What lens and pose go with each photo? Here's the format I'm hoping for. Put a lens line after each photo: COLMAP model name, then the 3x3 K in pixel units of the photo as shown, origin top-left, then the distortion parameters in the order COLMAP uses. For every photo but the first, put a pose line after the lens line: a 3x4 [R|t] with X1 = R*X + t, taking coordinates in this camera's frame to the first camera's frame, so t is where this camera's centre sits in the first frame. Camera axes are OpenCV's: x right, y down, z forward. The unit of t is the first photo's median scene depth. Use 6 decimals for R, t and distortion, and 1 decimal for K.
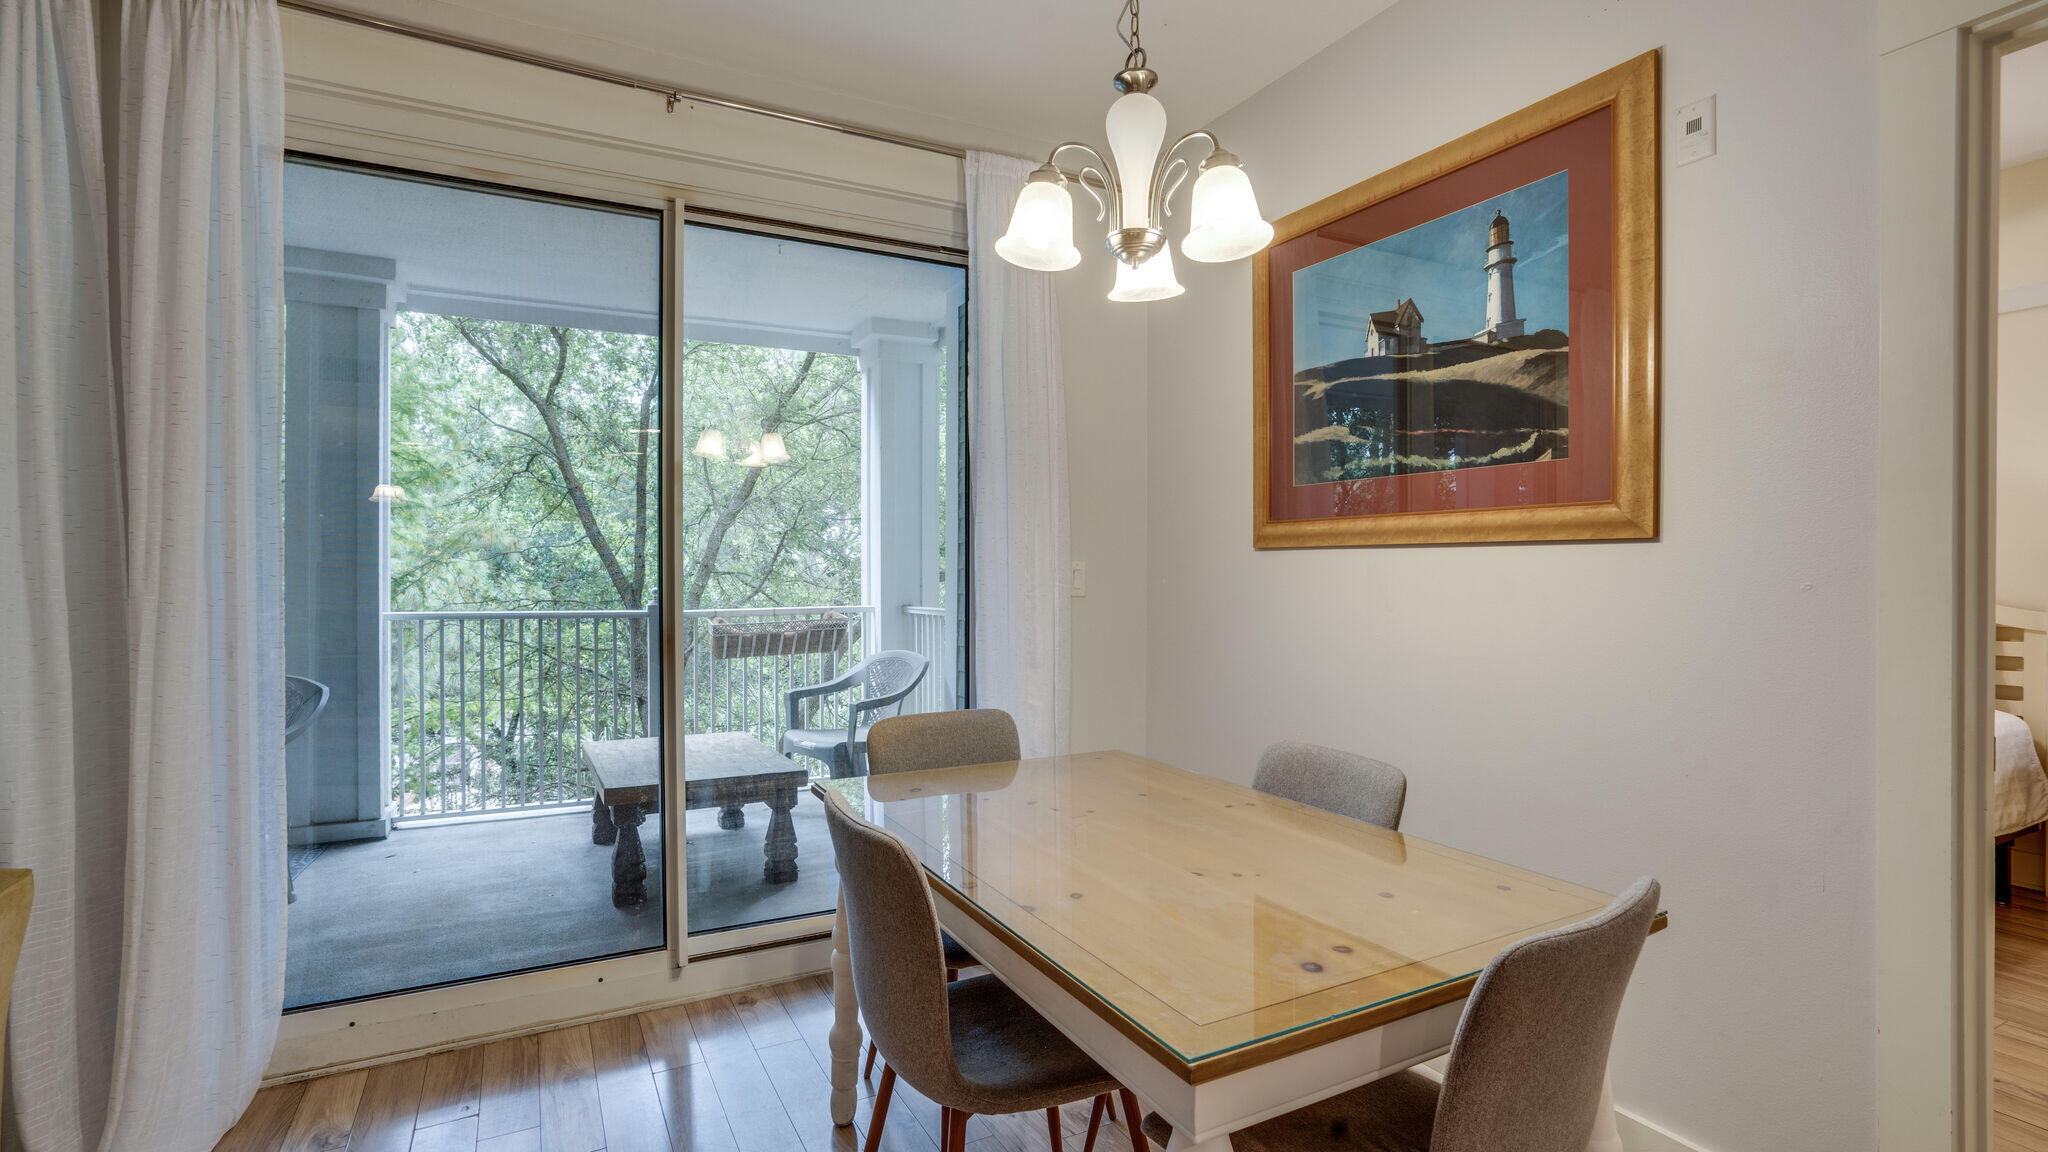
lens RADIAL K [[947.0, 0, 1023.0], [0, 947.0, 578.4], [0, 0, 1]] dist [-0.033576, 0.018034]
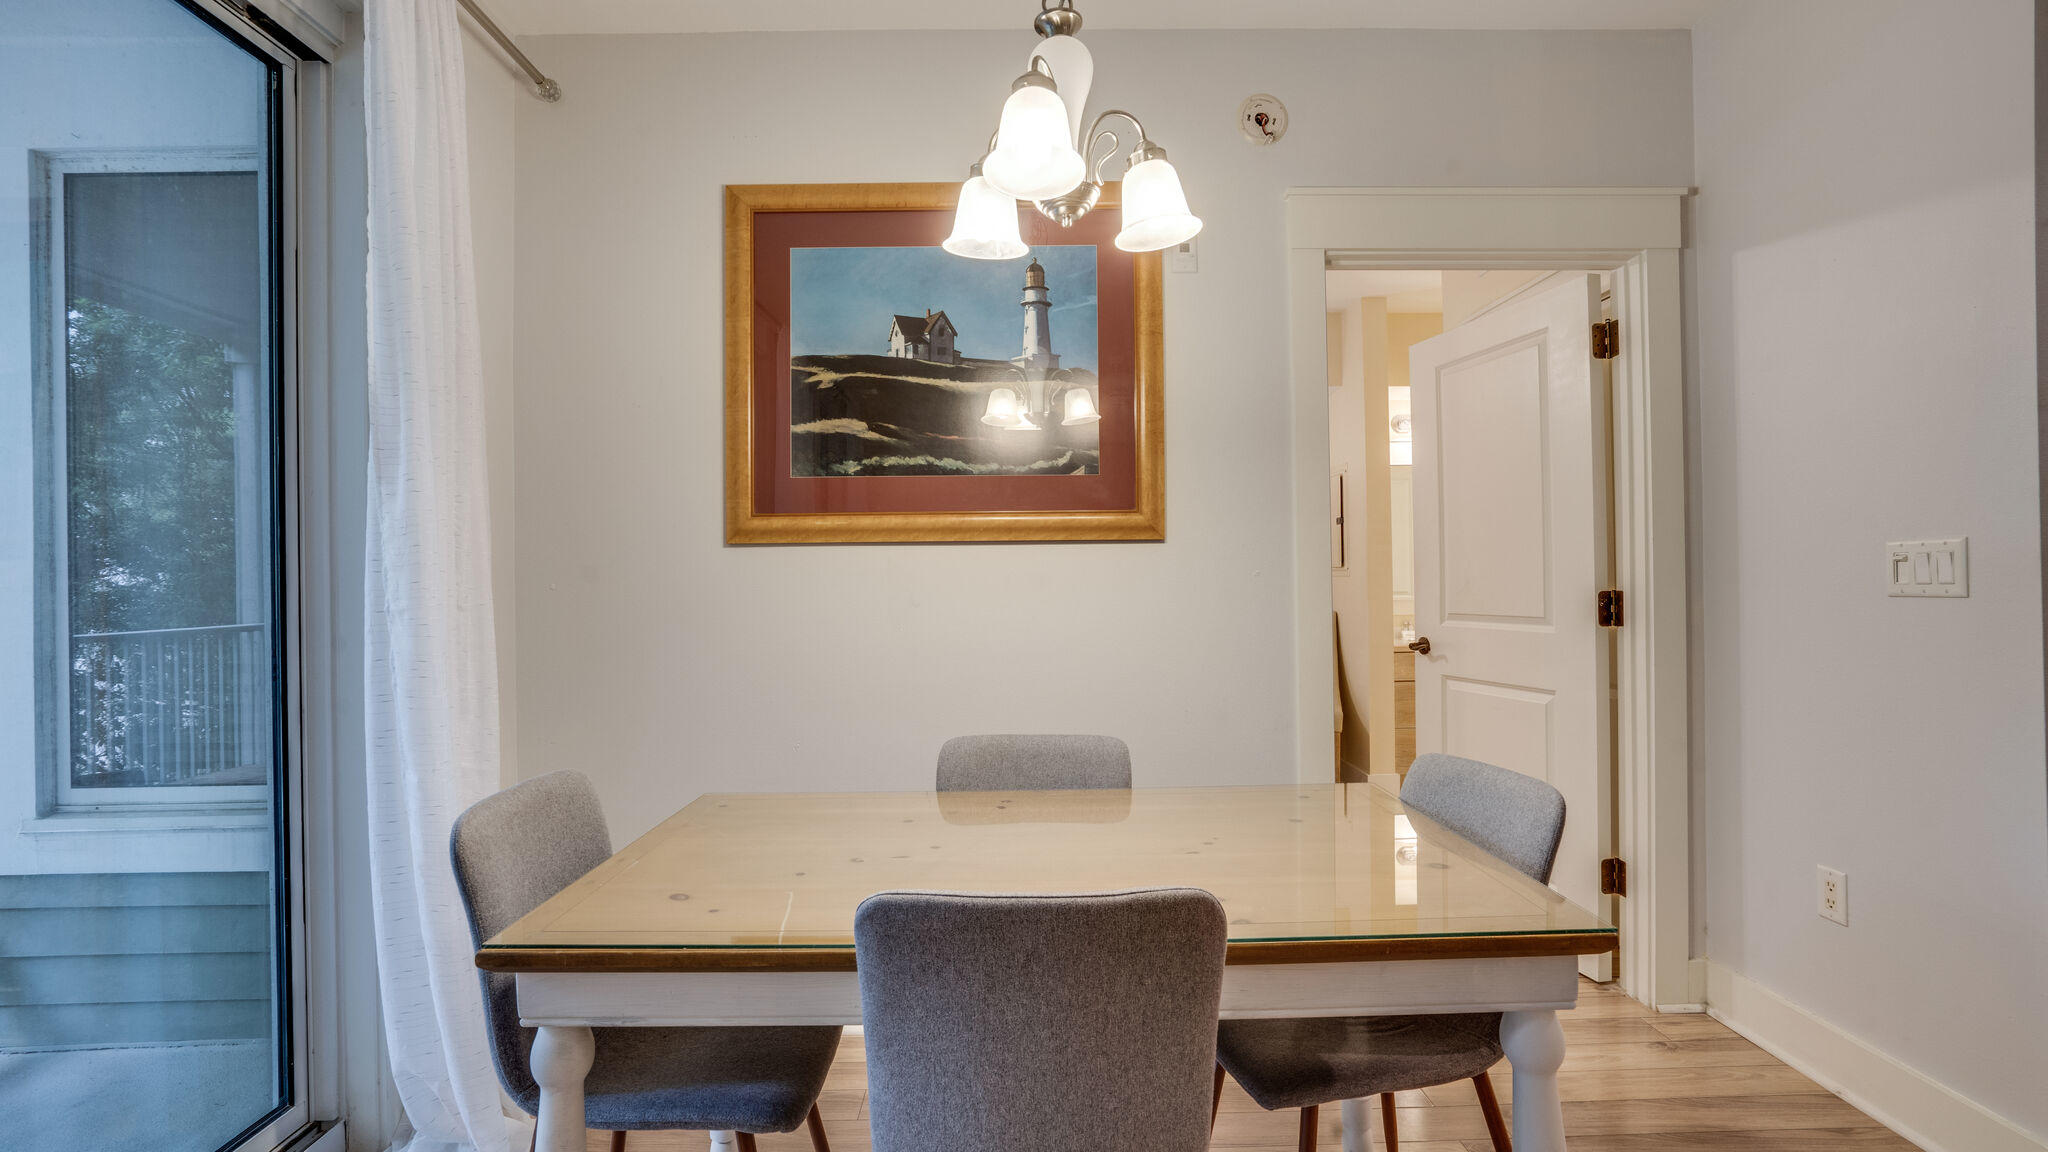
lens RADIAL K [[947.0, 0, 1031.1], [0, 947.0, 579.0], [0, 0, 1]] dist [-0.033576, 0.018034]
pose [[0.461190, -0.008372, 0.887262, -0.486335], [0.022070, 0.999754, -0.002038, 0.010329], [-0.887027, 0.020521, 0.461261, 0.416335]]
